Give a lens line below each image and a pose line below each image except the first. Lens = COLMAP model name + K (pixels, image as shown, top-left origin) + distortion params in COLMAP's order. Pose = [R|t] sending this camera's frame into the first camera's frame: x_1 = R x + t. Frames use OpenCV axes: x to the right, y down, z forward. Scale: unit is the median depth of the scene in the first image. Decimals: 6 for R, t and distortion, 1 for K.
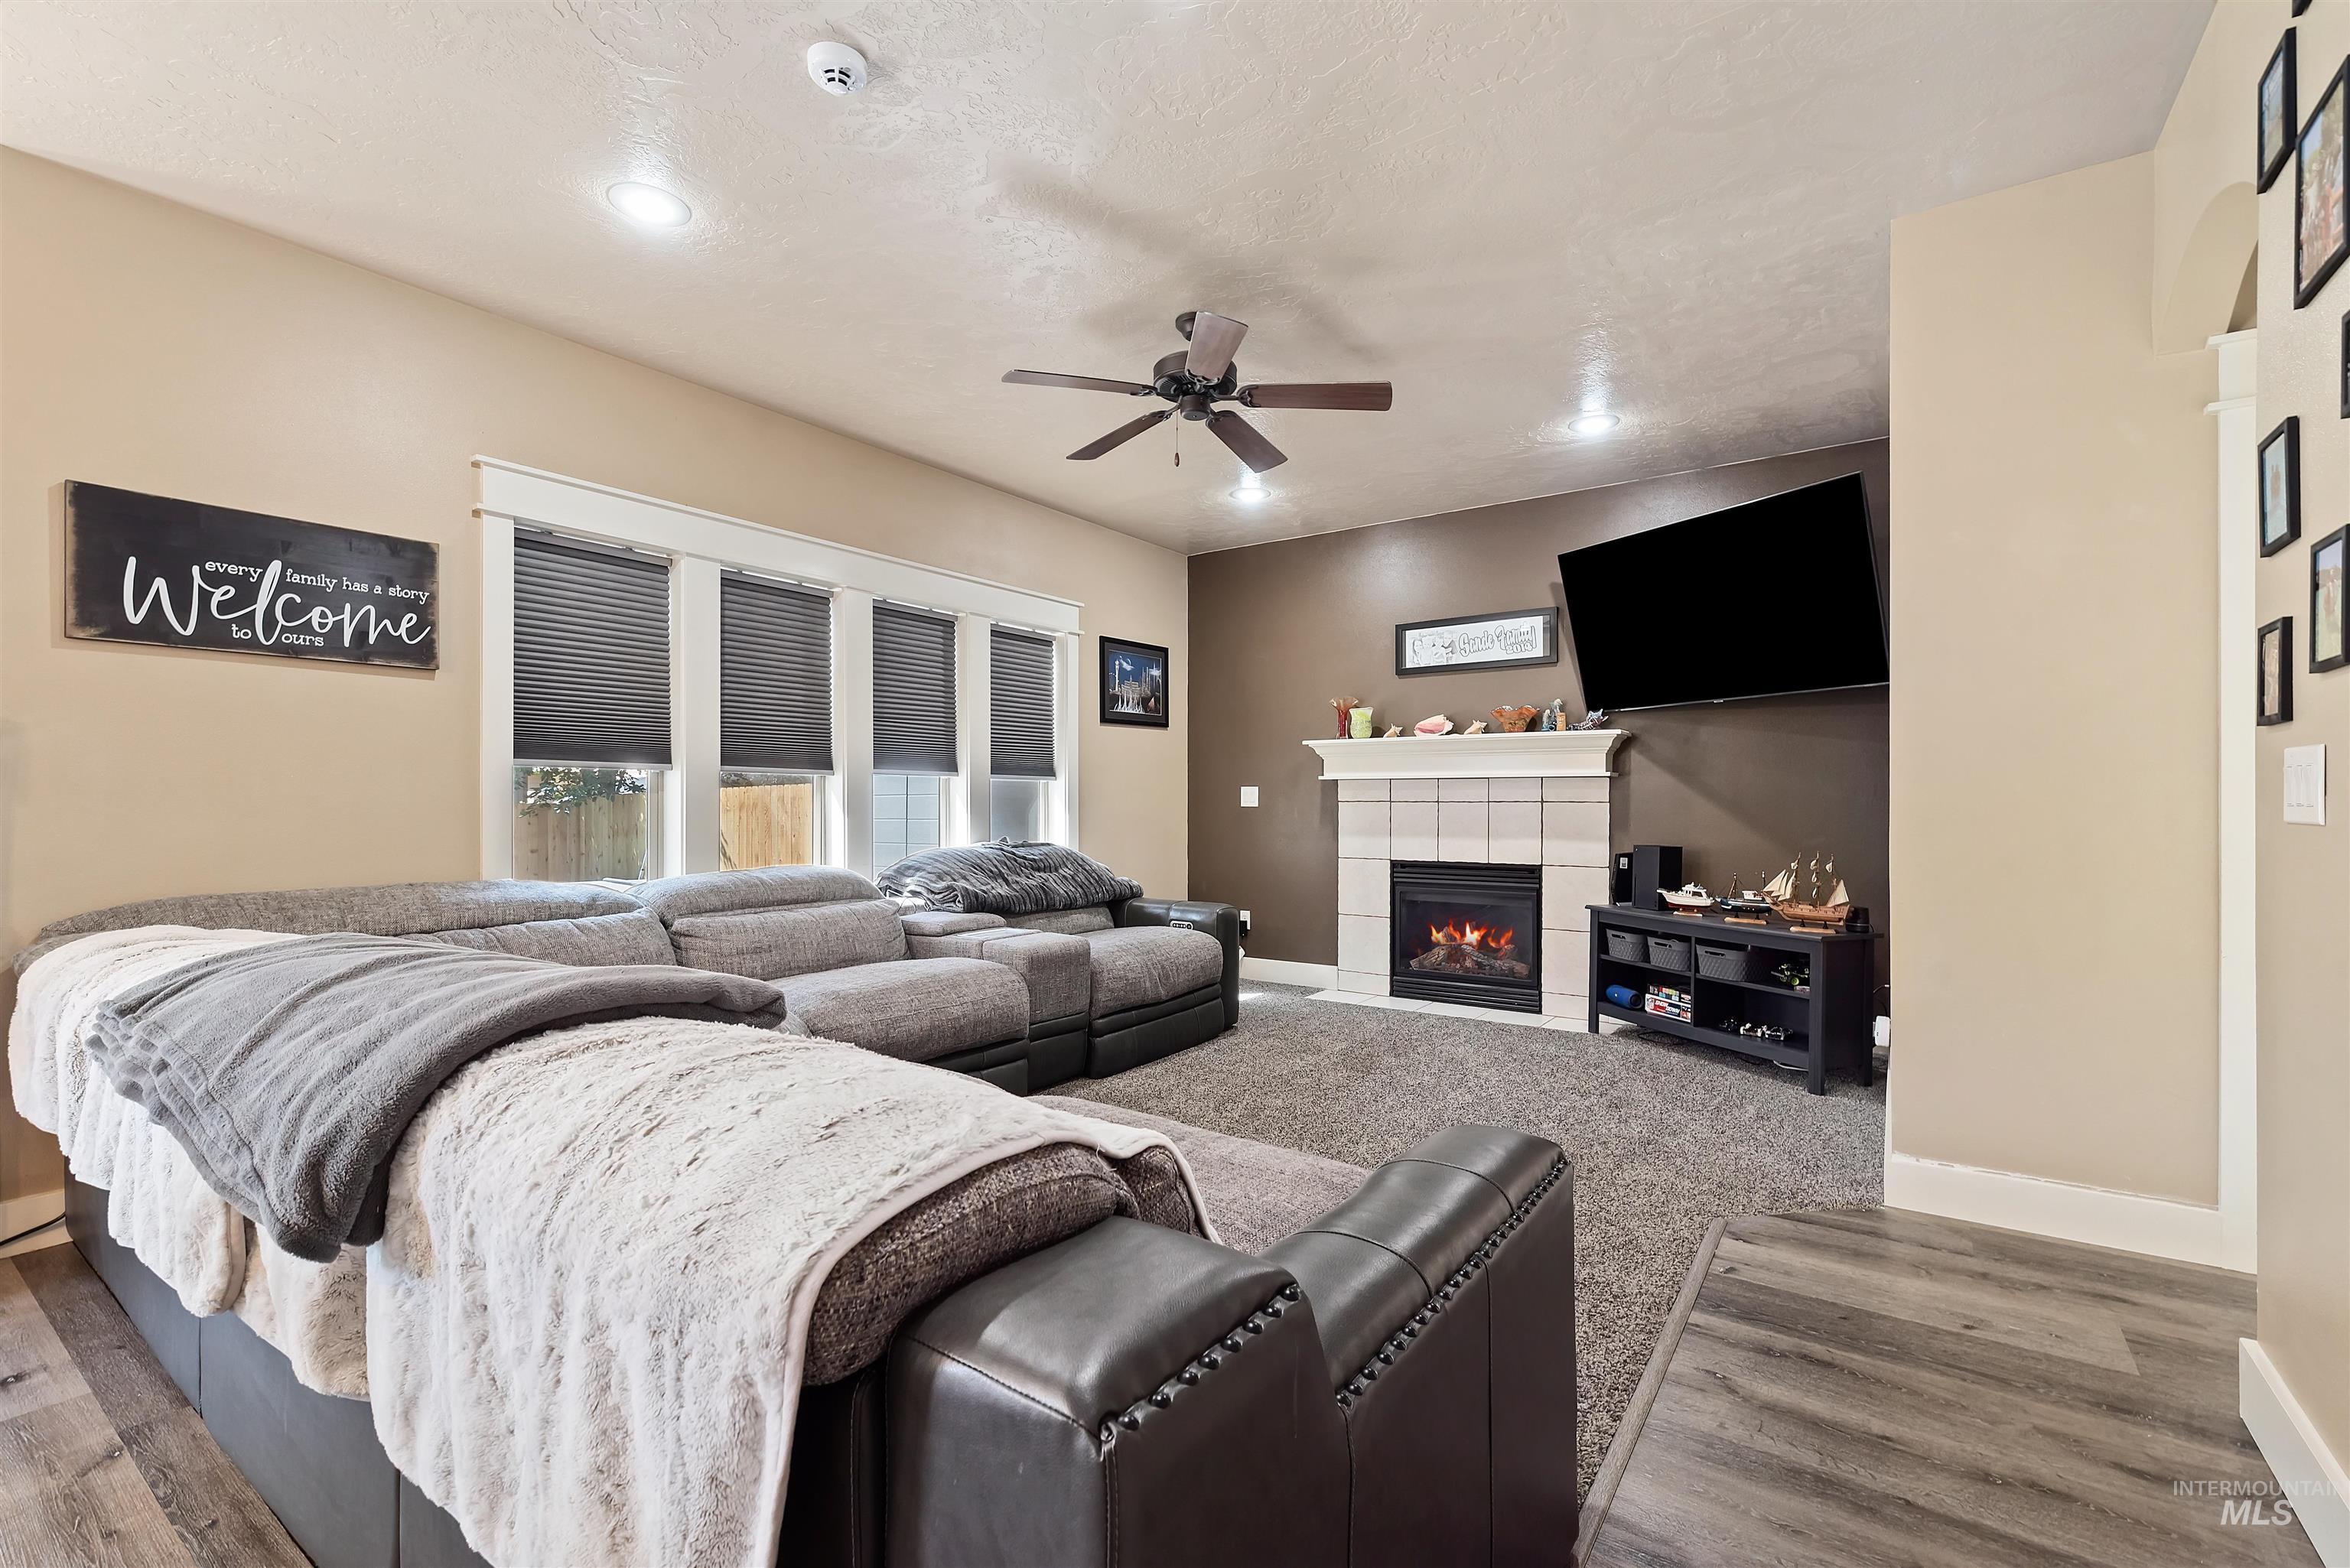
lens RADIAL K [[1027.9, 0, 1175.8], [0, 1027.9, 797.8], [0, 0, 1]] dist [0.005313, -0.001188]
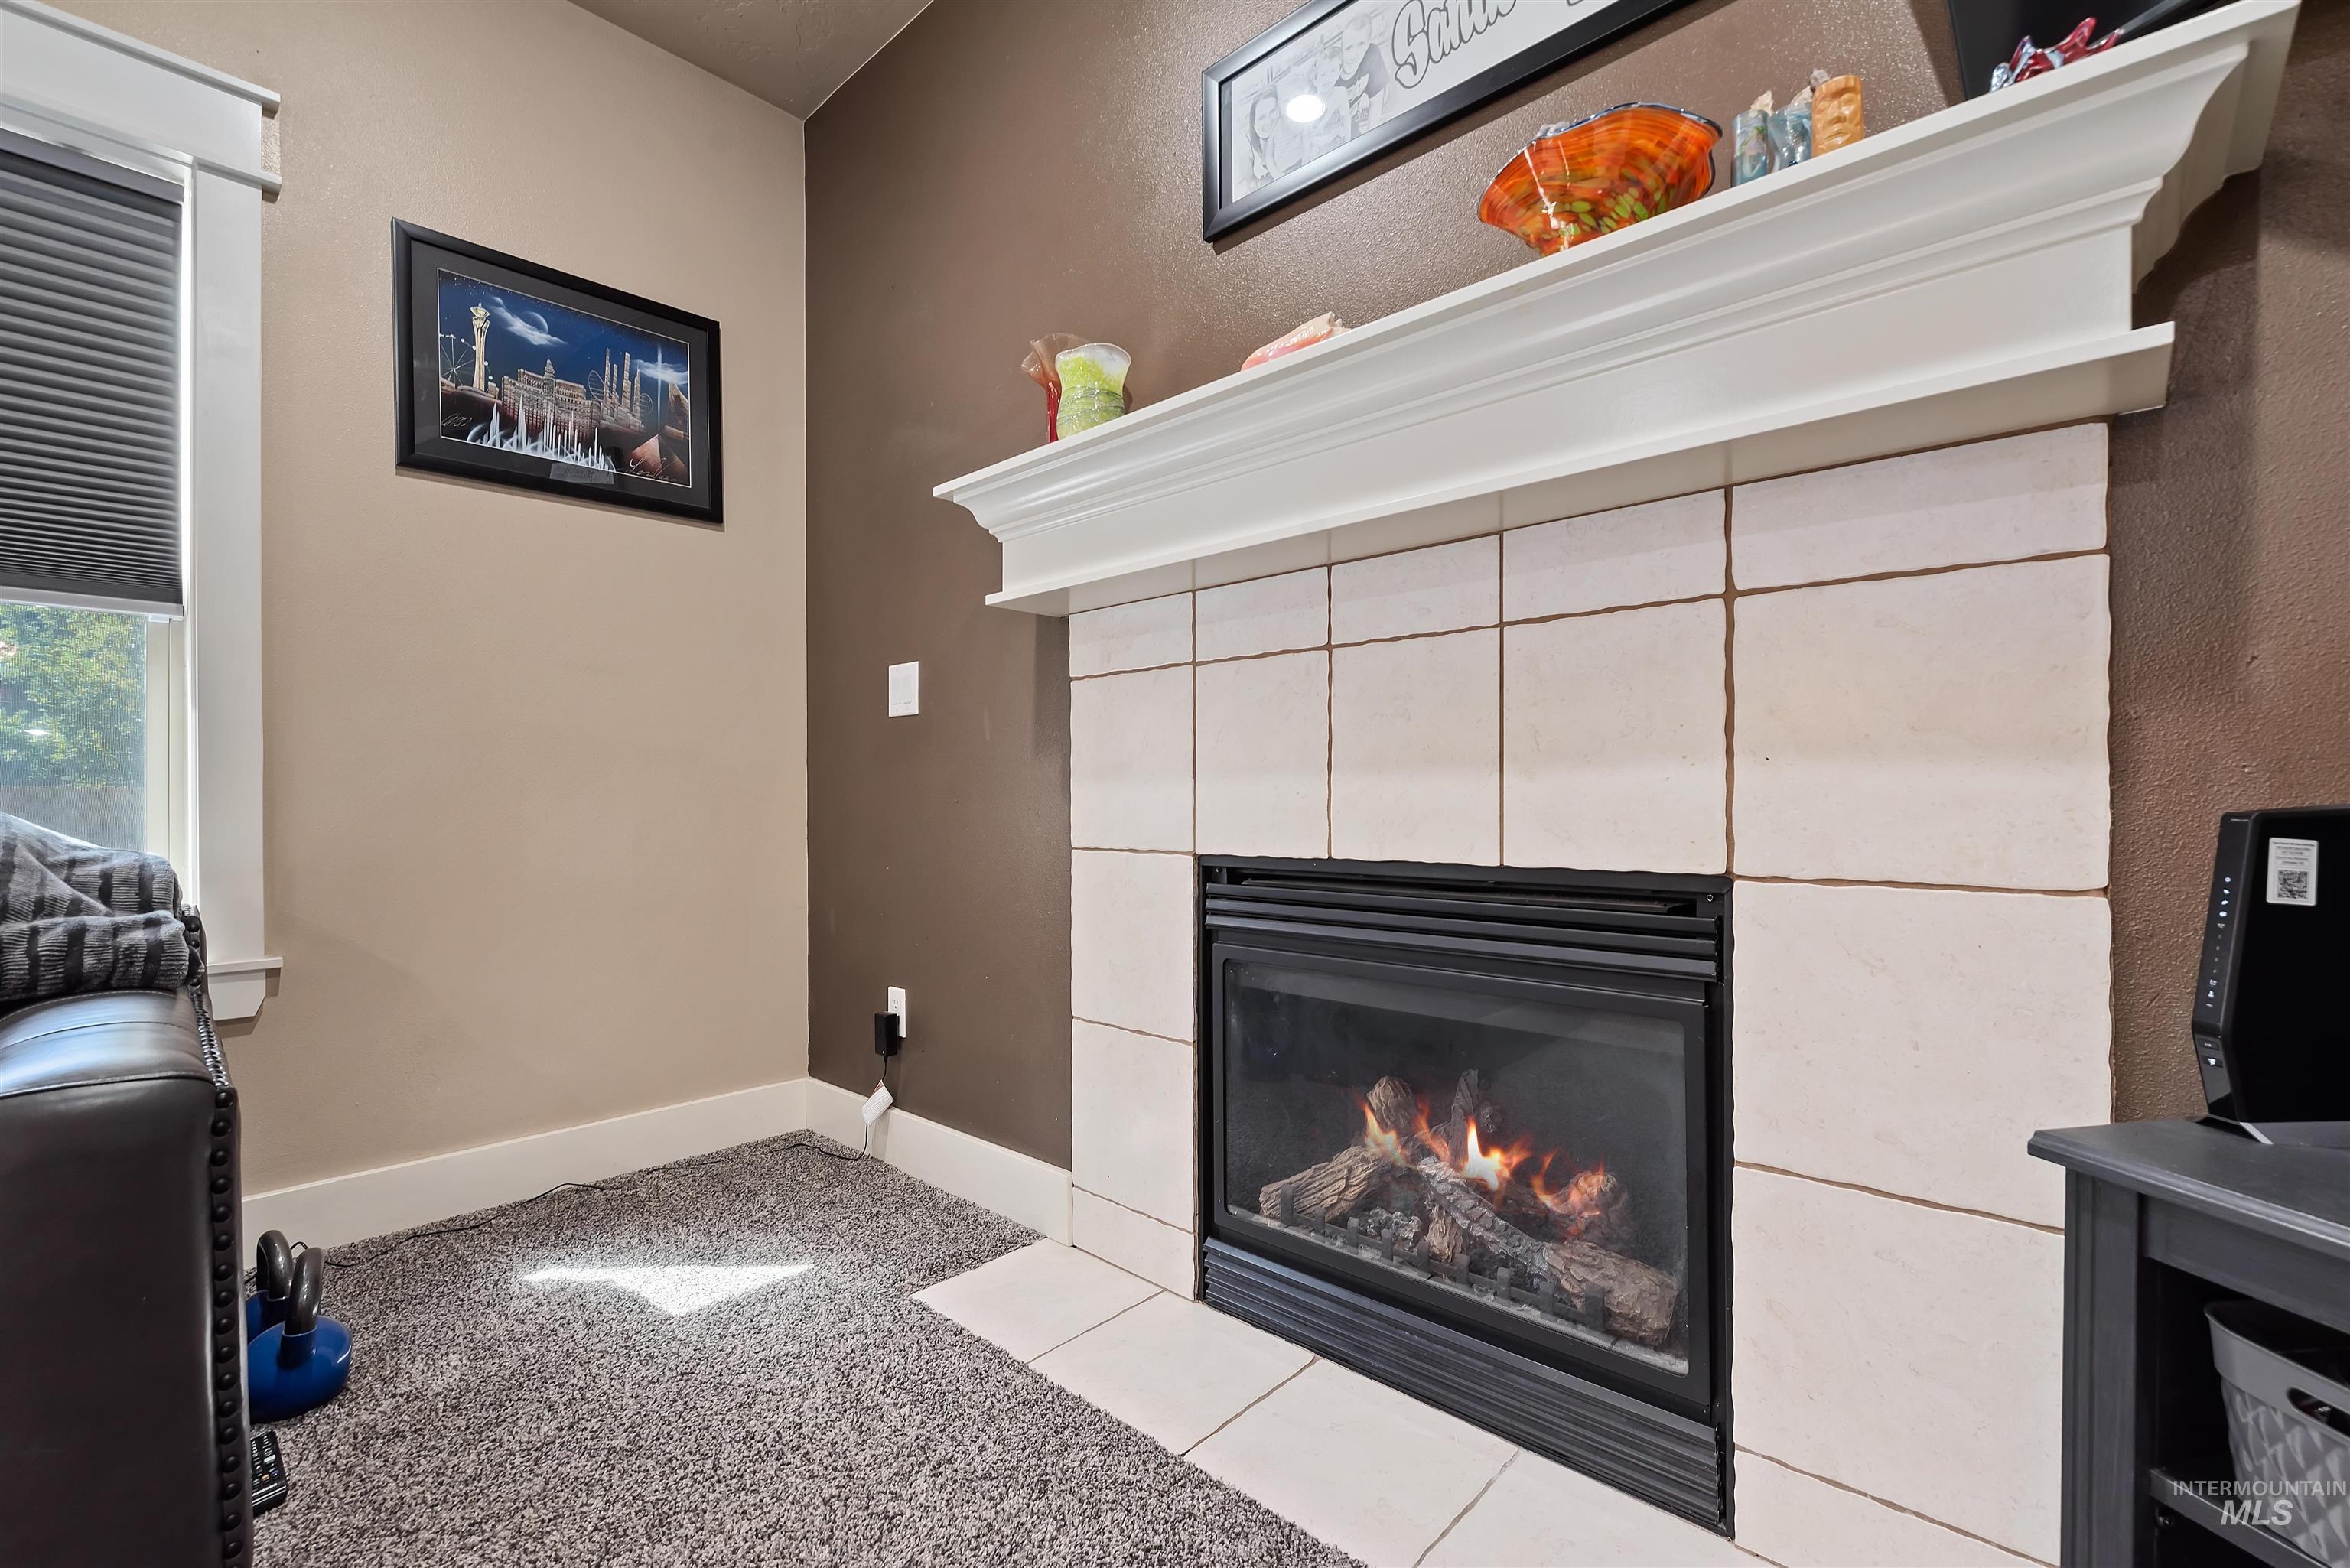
lens RADIAL K [[1027.9, 0, 1160.1], [0, 1027.9, 800.0], [0, 0, 1]] dist [0.005313, -0.001188]
pose [[0.986574, -0.003316, -0.163283, 0.245292], [0.003015, 0.999993, -0.002090, 0.044319], [0.163289, 0.001570, 0.986577, 0.689025]]
